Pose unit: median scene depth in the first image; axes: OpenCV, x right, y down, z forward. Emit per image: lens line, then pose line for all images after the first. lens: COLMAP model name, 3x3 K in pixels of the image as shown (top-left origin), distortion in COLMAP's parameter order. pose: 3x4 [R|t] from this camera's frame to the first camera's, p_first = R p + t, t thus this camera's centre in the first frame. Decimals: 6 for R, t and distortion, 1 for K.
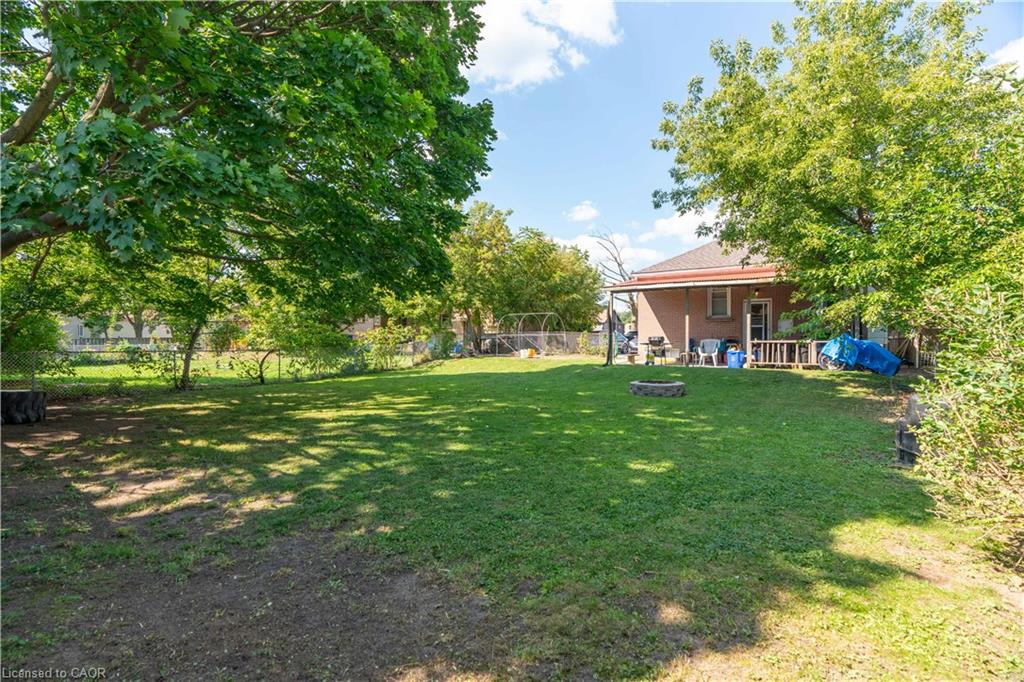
lens RADIAL K [[457.1, 0, 505.8], [0, 457.1, 341.2], [0, 0, 1]] dist [-0.008072, 0.001130]
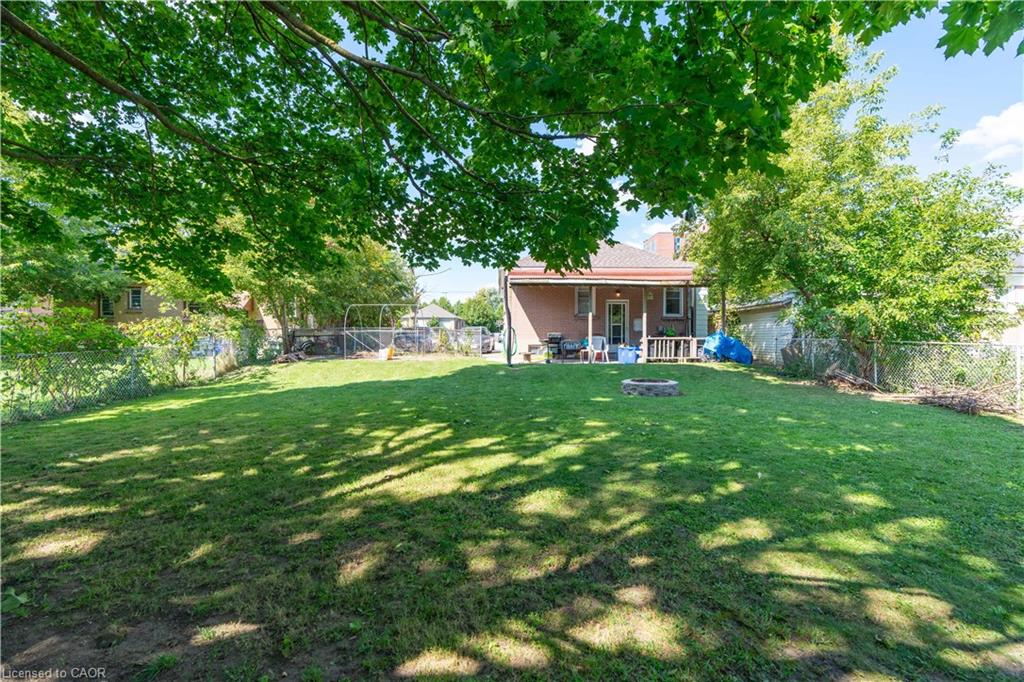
lens RADIAL K [[457.1, 0, 505.8], [0, 457.1, 341.2], [0, 0, 1]] dist [-0.008072, 0.001130]
pose [[0.785268, -0.006625, 0.619121, -0.400536], [0.001366, 0.999959, 0.008968, -0.002781], [-0.619155, -0.006196, 0.785244, 0.344183]]
